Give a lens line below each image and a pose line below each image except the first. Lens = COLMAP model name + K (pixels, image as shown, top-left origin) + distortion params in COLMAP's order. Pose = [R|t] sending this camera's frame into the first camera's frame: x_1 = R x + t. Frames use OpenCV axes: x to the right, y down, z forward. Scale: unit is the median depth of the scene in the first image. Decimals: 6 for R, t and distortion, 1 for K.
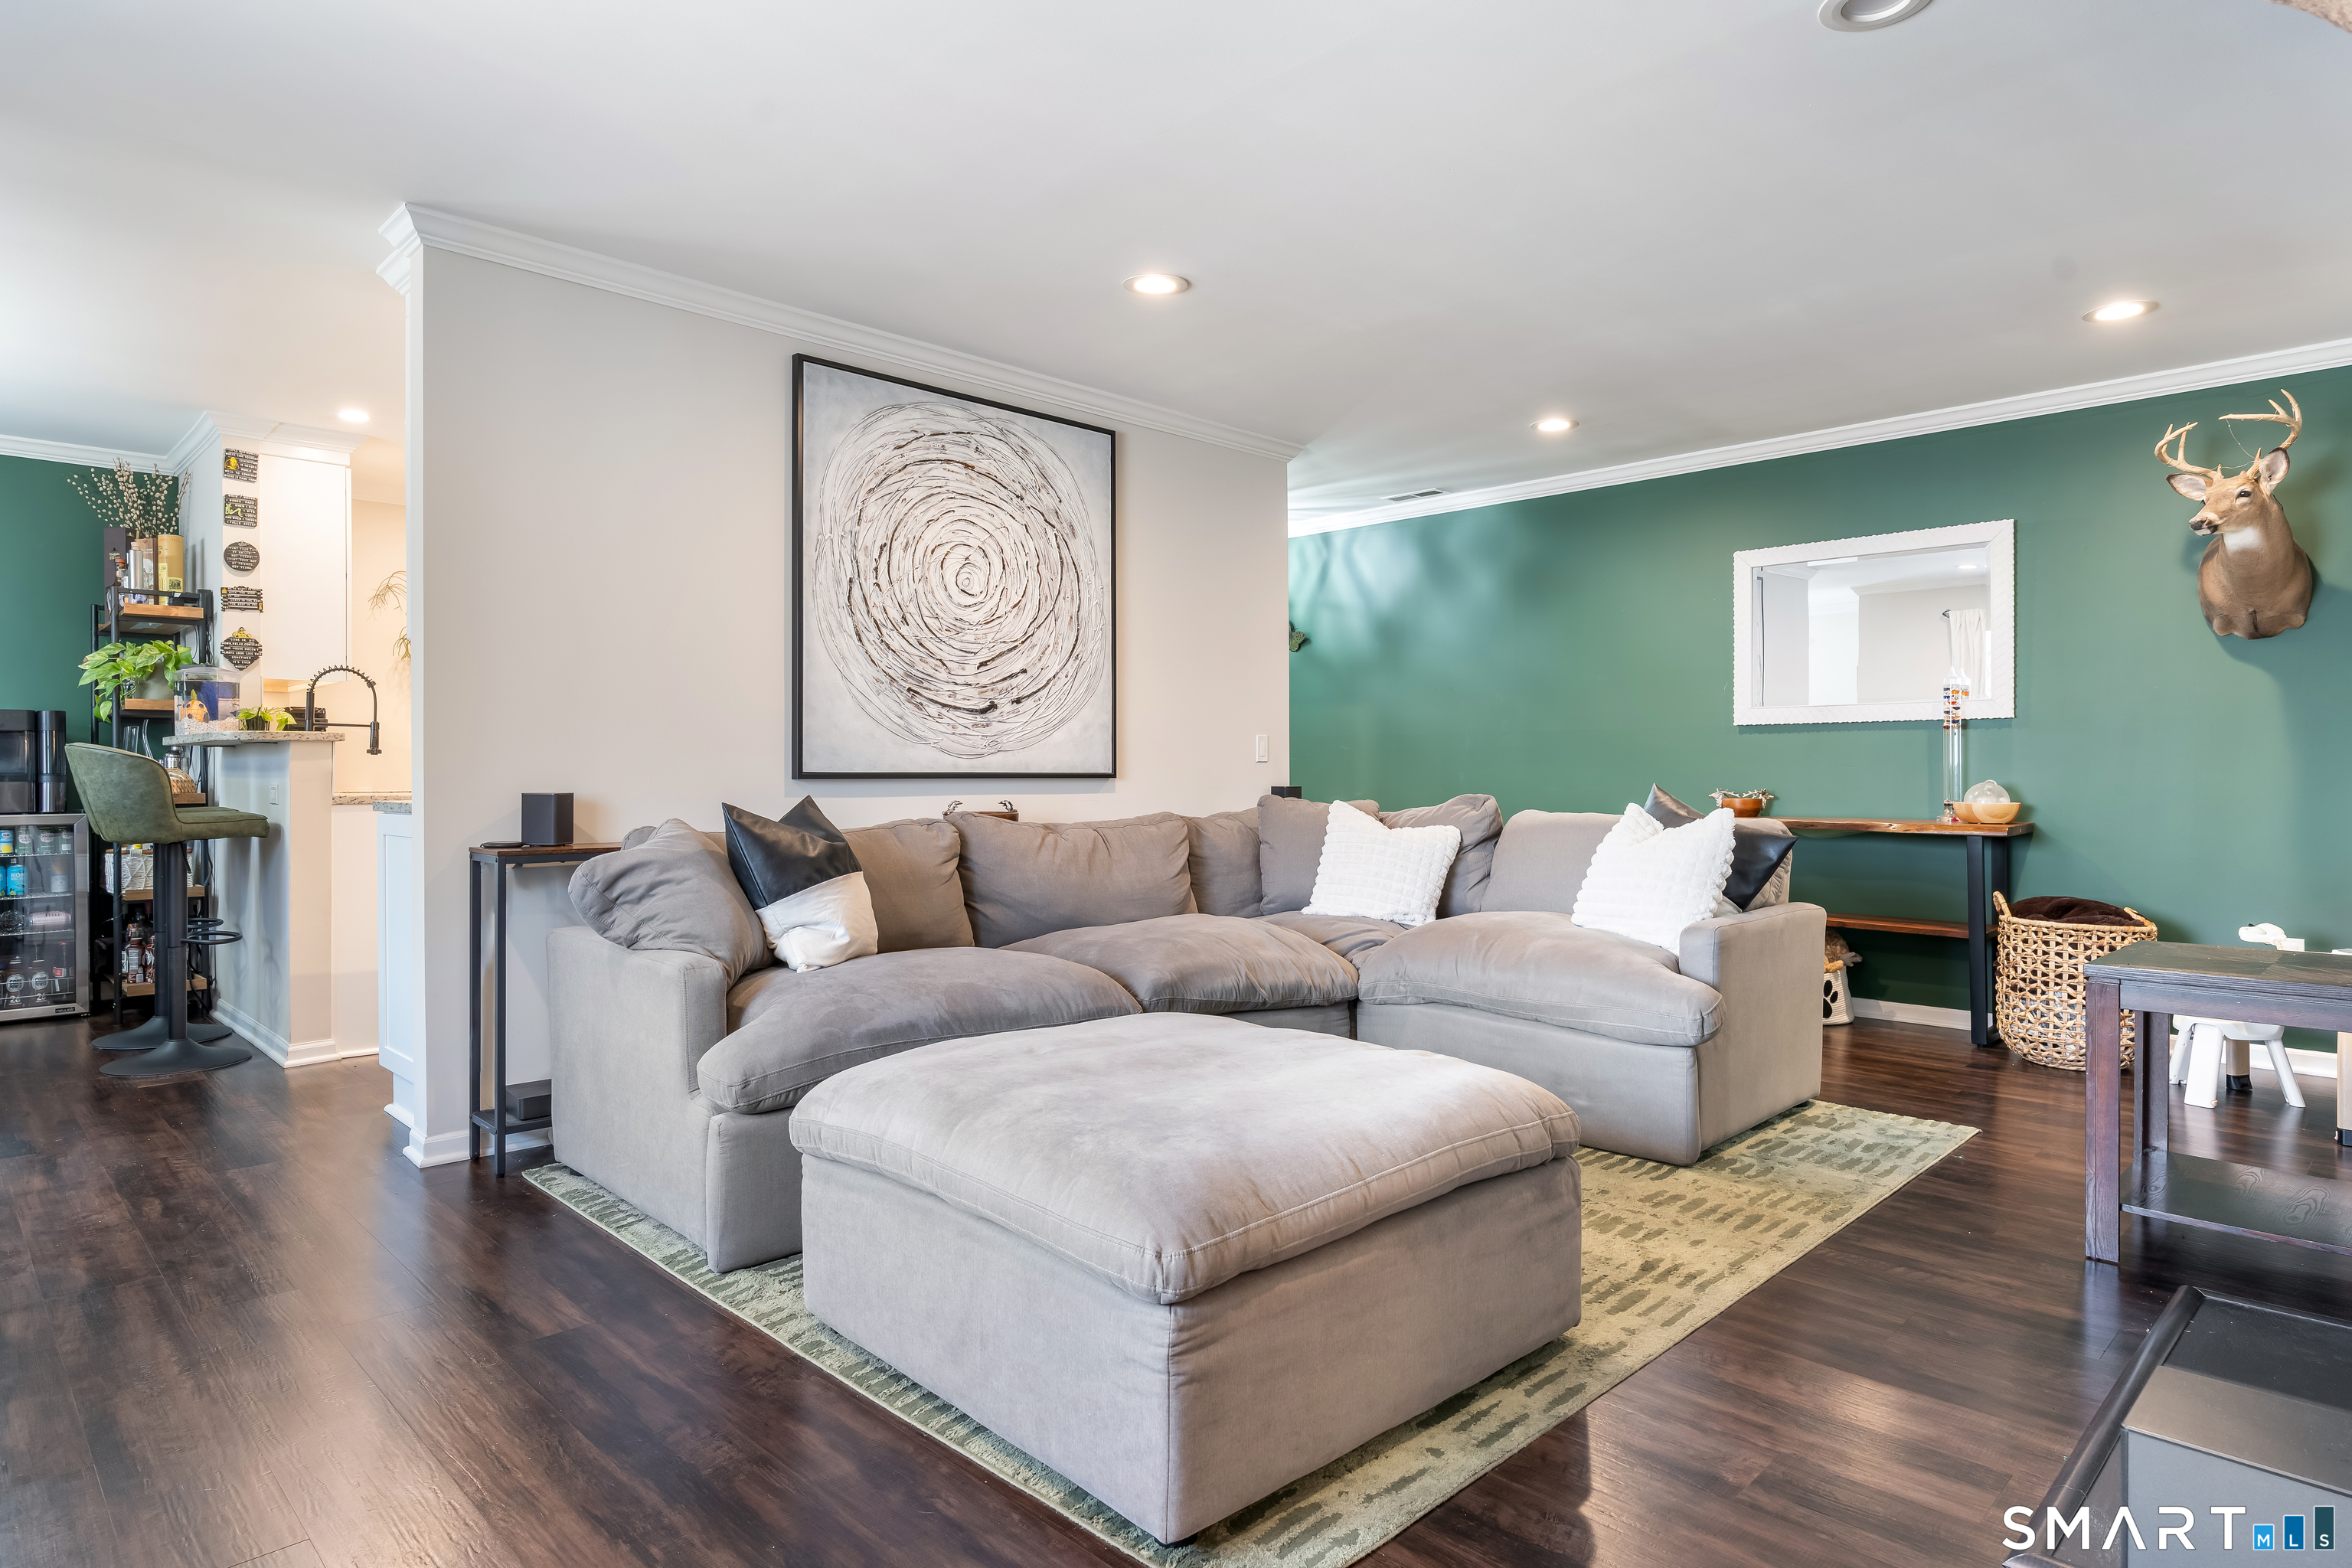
lens RADIAL K [[1312.9, 0, 1176.0], [0, 1312.9, 784.0], [0, 0, 1]] dist [-0.002595, -0.000012]
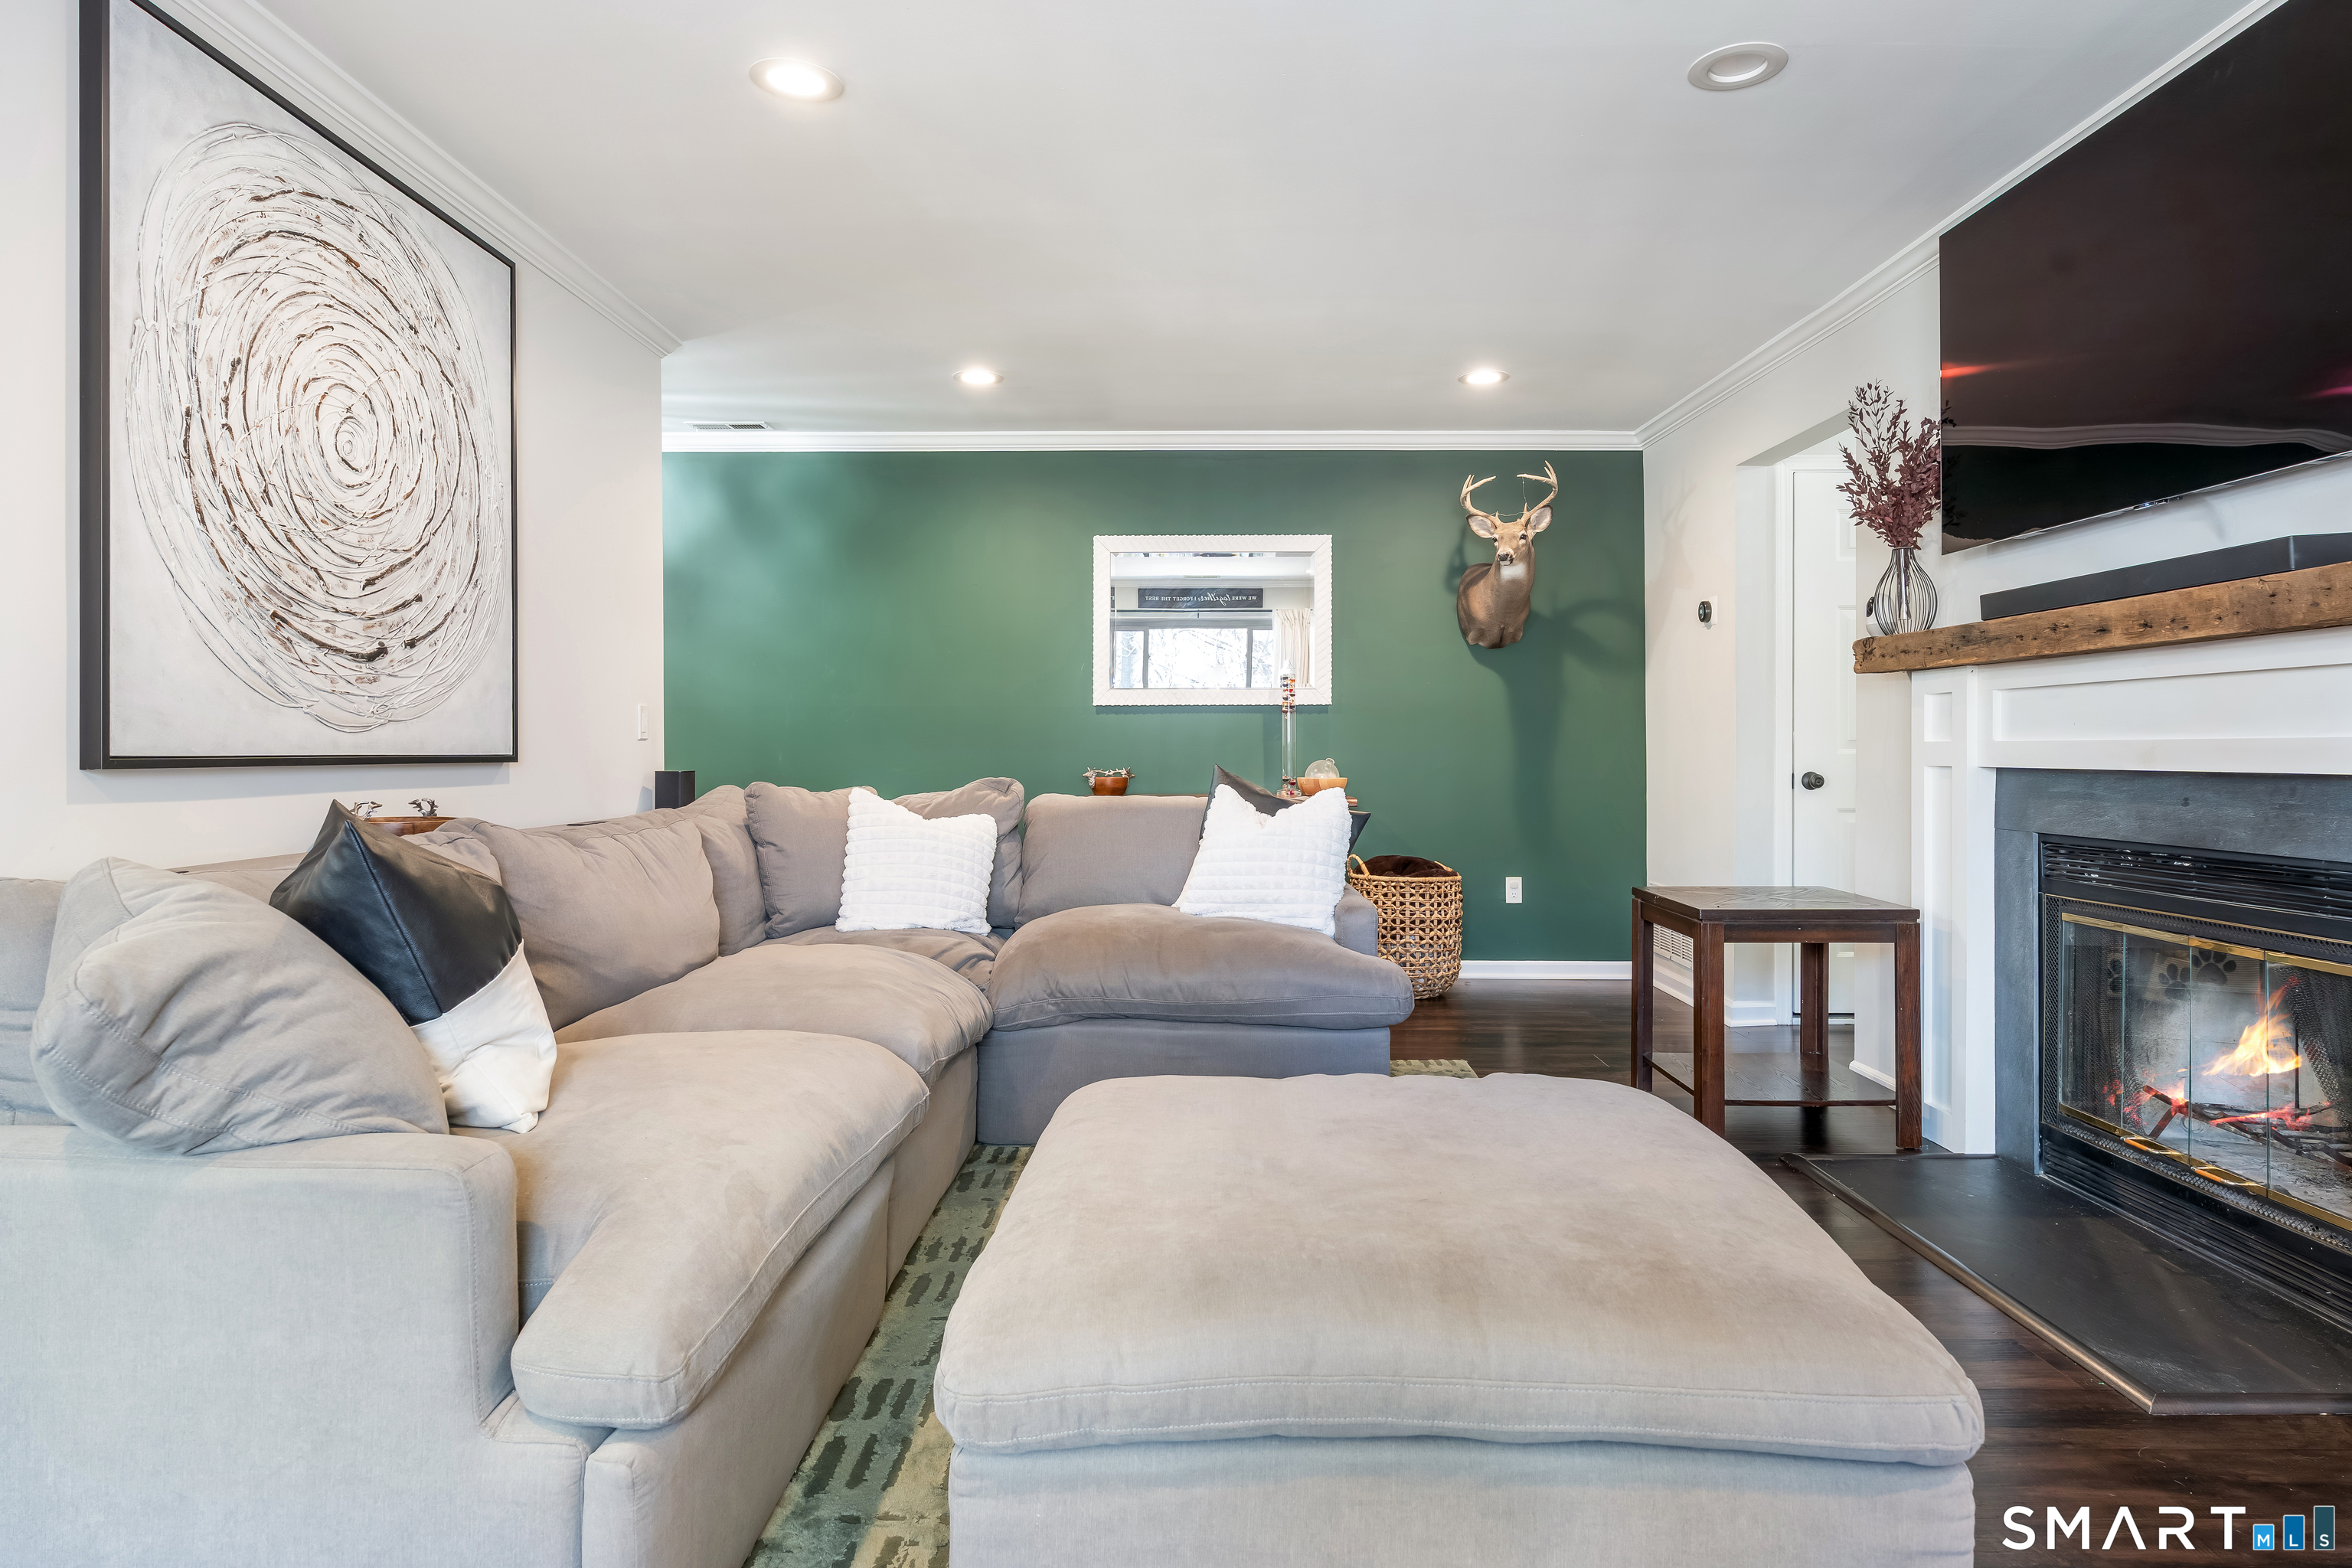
lens RADIAL K [[1322.4, 0, 1175.3], [0, 1322.4, 750.0], [0, 0, 1]] dist [0.001951, 0.001647]
pose [[0.713228, -0.001166, 0.700931, -0.324087], [0.007014, 0.999960, -0.005475, -0.005182], [-0.700897, 0.008821, 0.713208, 0.288144]]
